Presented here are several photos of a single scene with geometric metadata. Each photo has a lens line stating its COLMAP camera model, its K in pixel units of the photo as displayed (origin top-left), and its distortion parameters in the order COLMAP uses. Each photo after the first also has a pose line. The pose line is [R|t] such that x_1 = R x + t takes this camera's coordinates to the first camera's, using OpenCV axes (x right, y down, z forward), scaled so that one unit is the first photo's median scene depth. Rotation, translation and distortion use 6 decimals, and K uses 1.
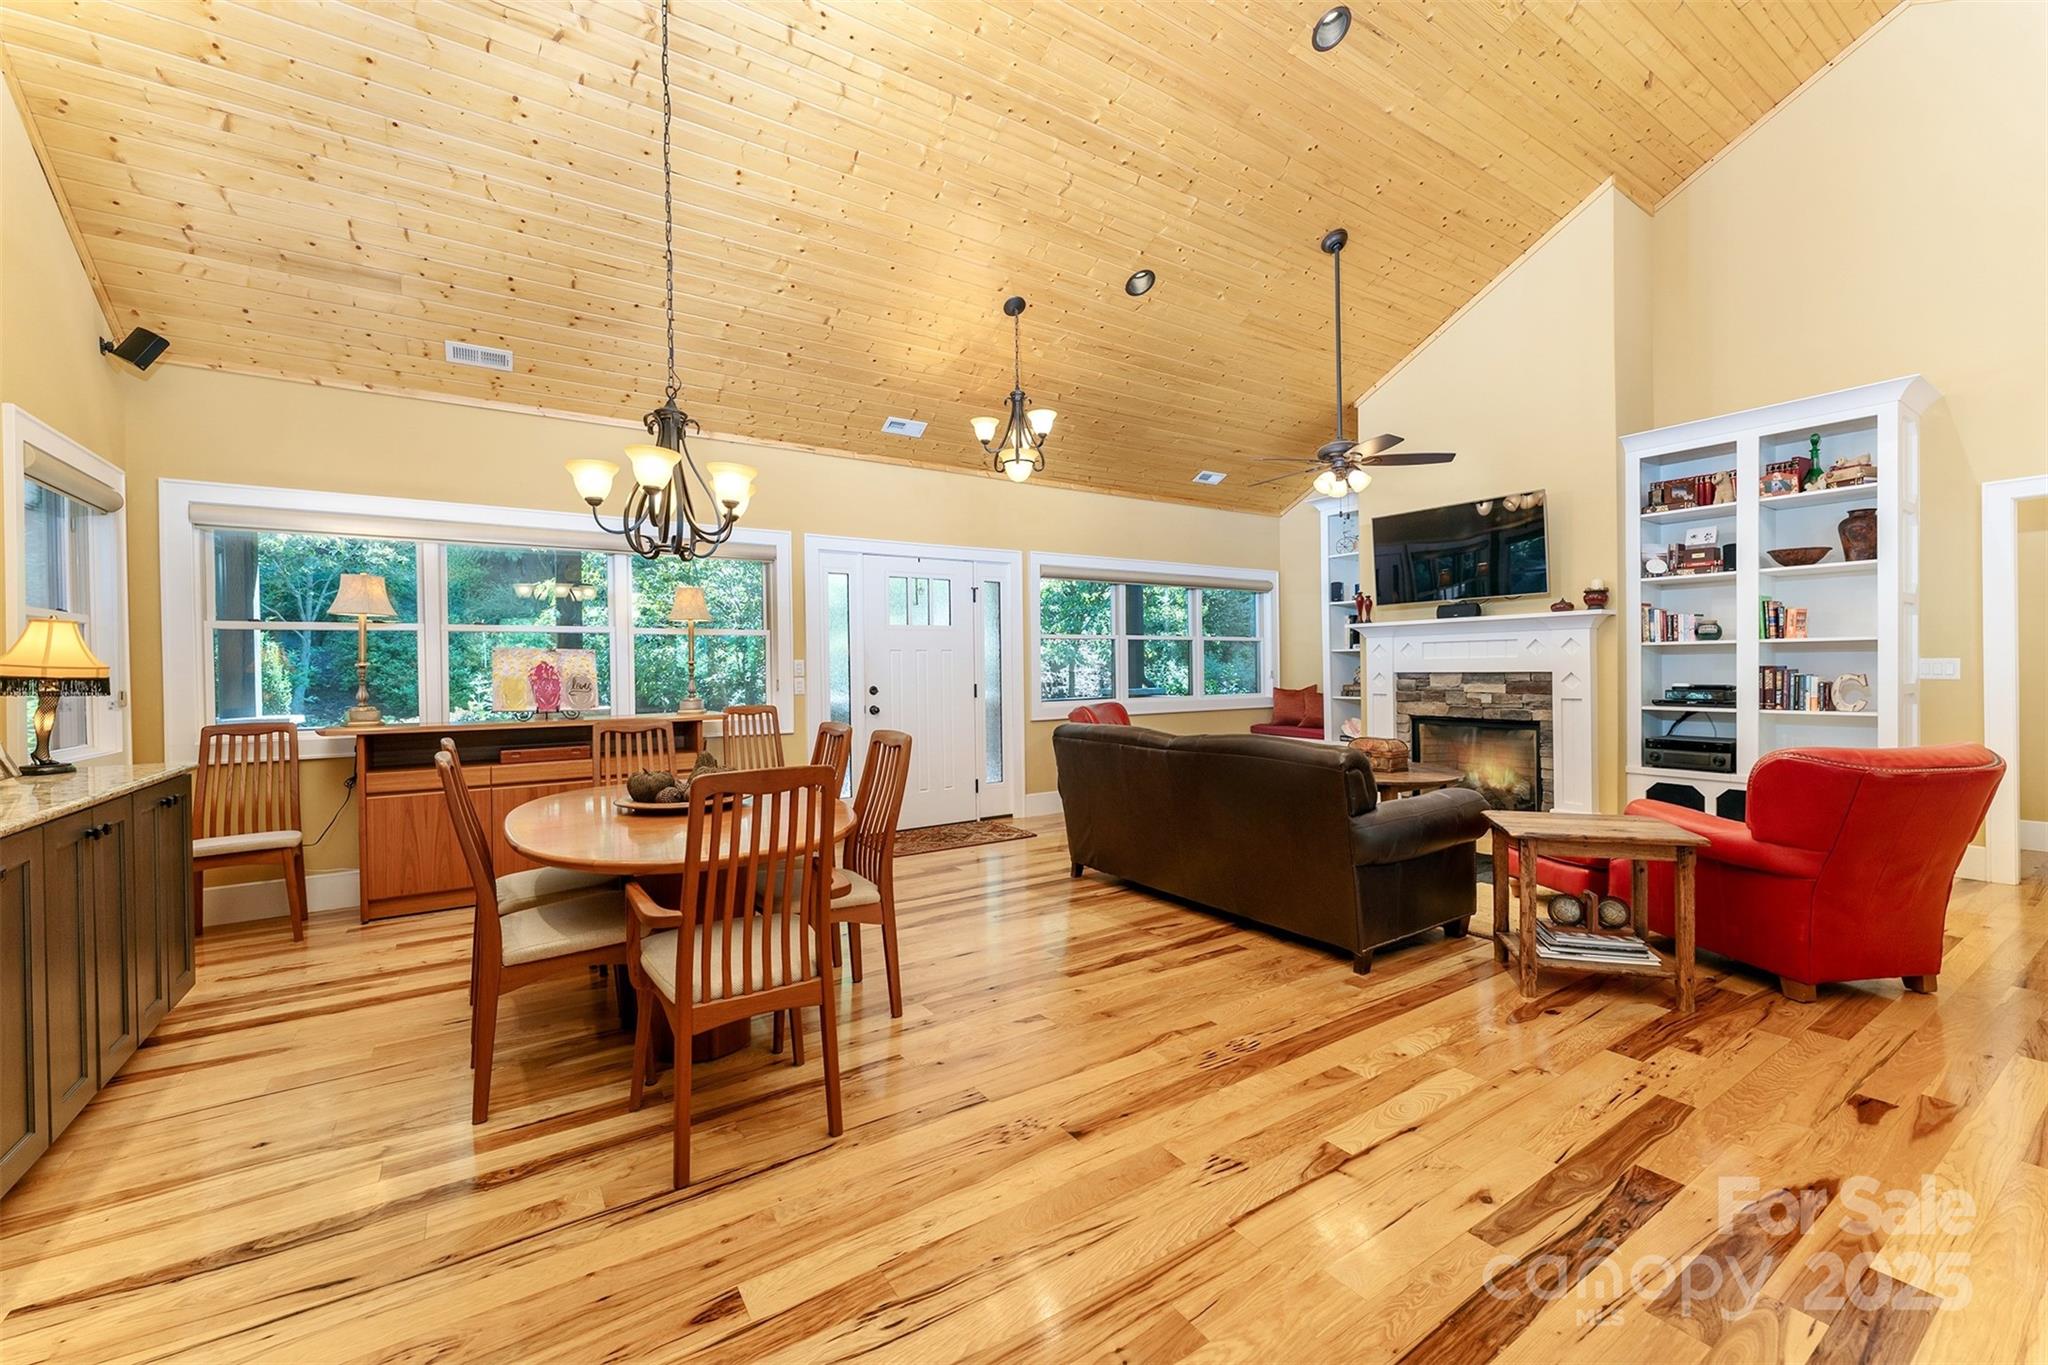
lens RADIAL K [[824.4, 0, 1007.8], [0, 824.4, 664.7], [0, 0, 1]] dist [0.002776, 0.000037]
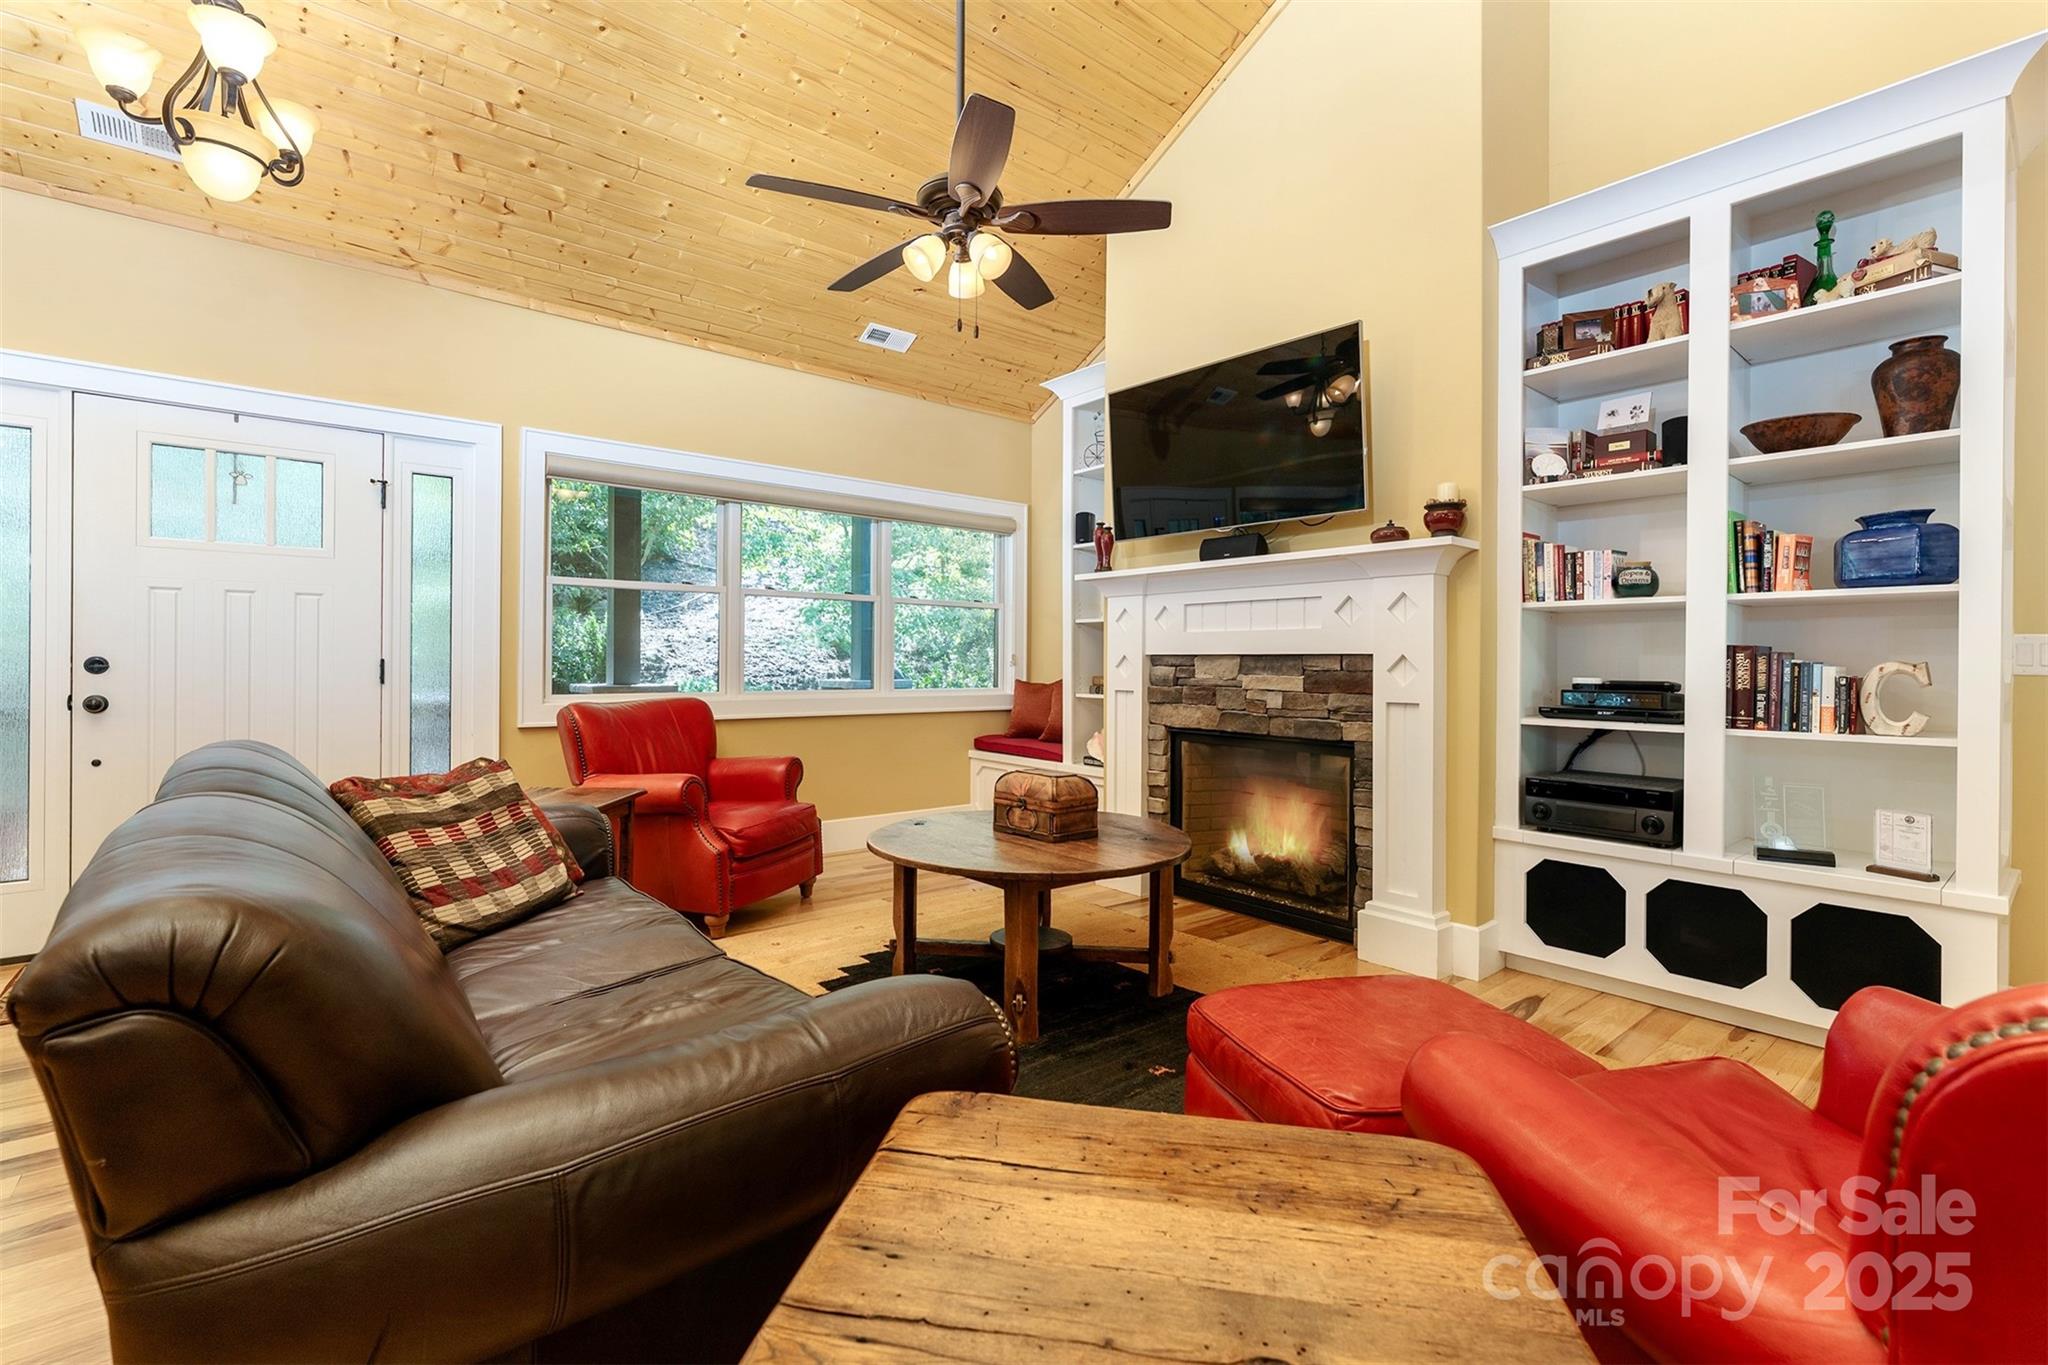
lens RADIAL K [[889.3, 0, 1002.7], [0, 889.3, 649.3], [0, 0, 1]] dist [-0.002786, -0.000174]
pose [[0.994486, 0.021388, 0.102670, 0.364388], [-0.020322, 0.999728, -0.011420, 0.018192], [-0.102886, 0.009270, 0.994650, 0.448684]]
